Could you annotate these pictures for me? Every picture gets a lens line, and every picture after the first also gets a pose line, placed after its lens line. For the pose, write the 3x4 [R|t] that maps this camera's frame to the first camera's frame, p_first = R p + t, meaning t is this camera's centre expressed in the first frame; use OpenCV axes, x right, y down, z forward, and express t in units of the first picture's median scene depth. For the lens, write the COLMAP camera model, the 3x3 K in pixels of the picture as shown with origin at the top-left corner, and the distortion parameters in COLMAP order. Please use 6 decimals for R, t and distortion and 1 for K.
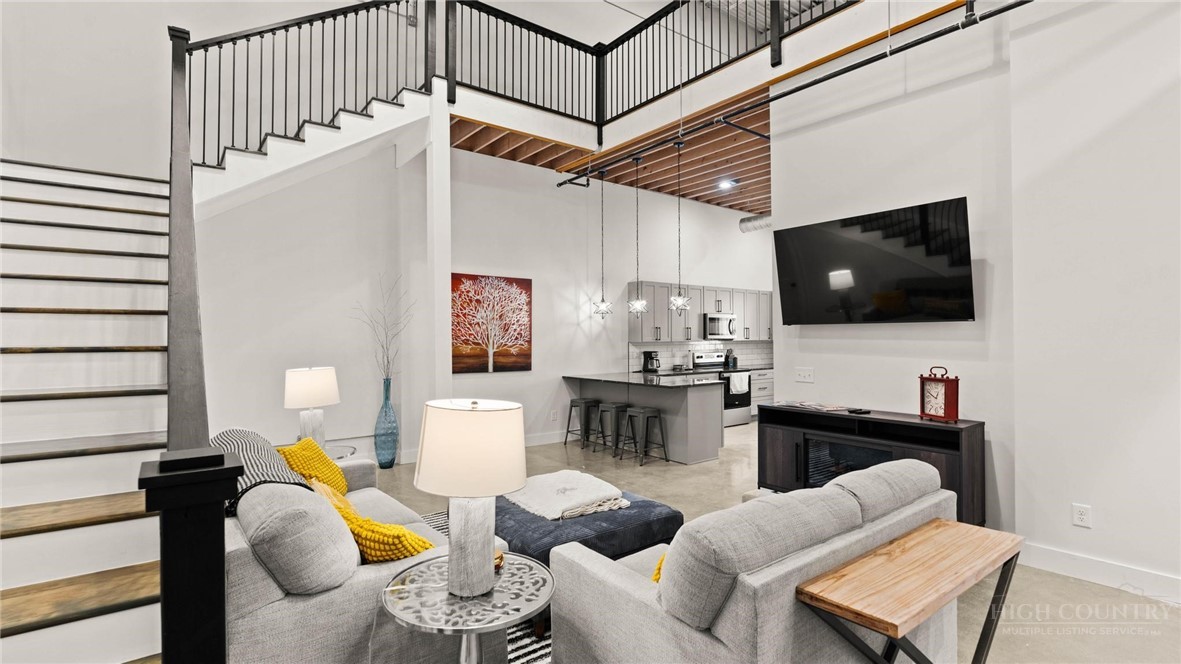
lens RADIAL K [[537.9, 0, 583.7], [0, 537.9, 330.5], [0, 0, 1]] dist [-0.008859, 0.000167]
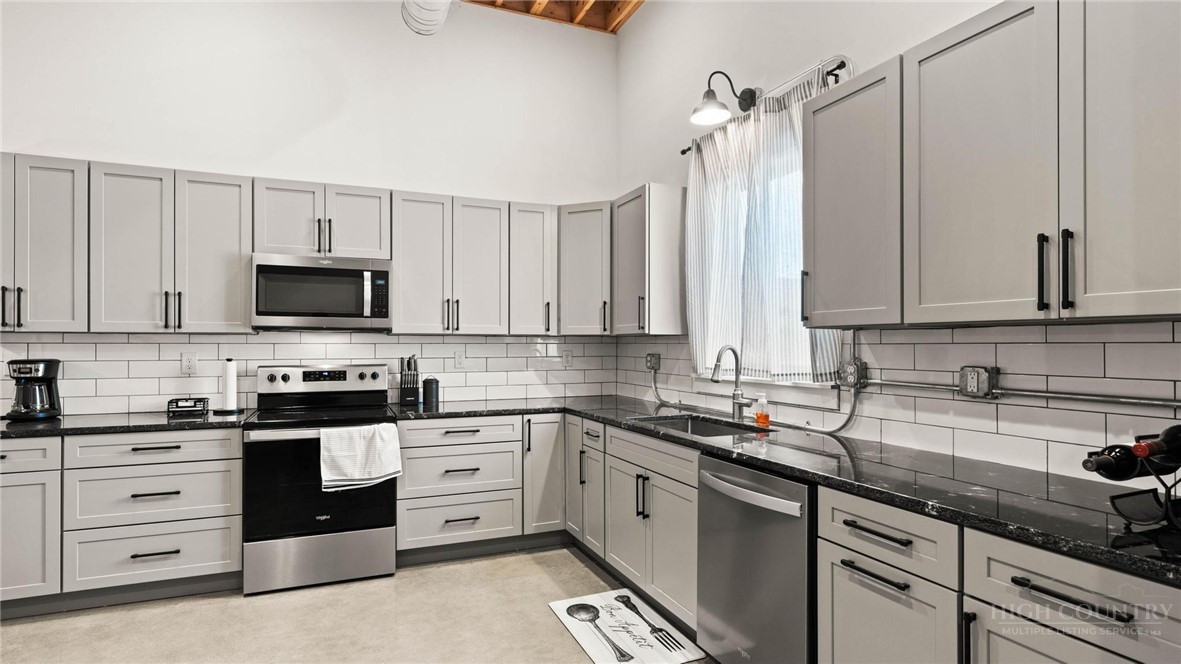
lens RADIAL K [[580.1, 0, 568.8], [0, 580.1, 342.1], [0, 0, 1]] dist [-0.000934, -0.000094]
pose [[0.965080, 0.002285, -0.261944, 0.665456], [-0.000828, 0.999984, 0.005673, 0.029864], [0.261953, -0.005258, 0.965066, 0.877562]]
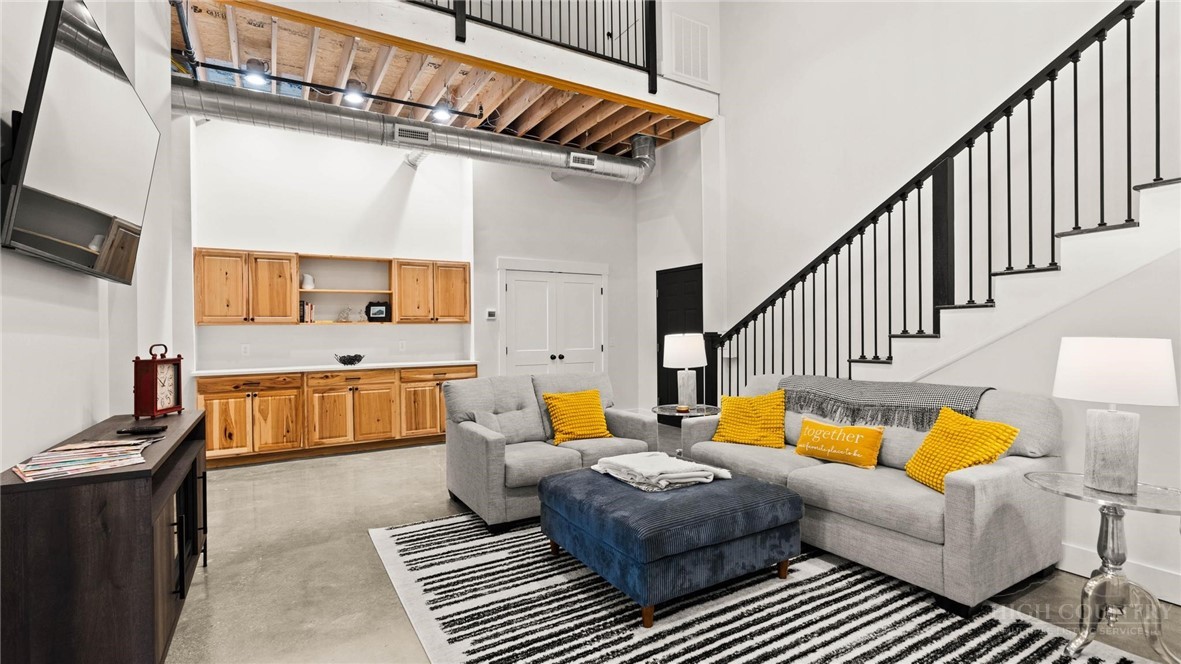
lens RADIAL K [[537.9, 0, 583.7], [0, 537.9, 330.5], [0, 0, 1]] dist [-0.008859, 0.000167]
pose [[-0.992845, 0.012897, 0.118716, -0.006477], [0.011893, 0.999887, -0.009168, 0.032850], [-0.118821, -0.007691, -0.992886, 0.877707]]
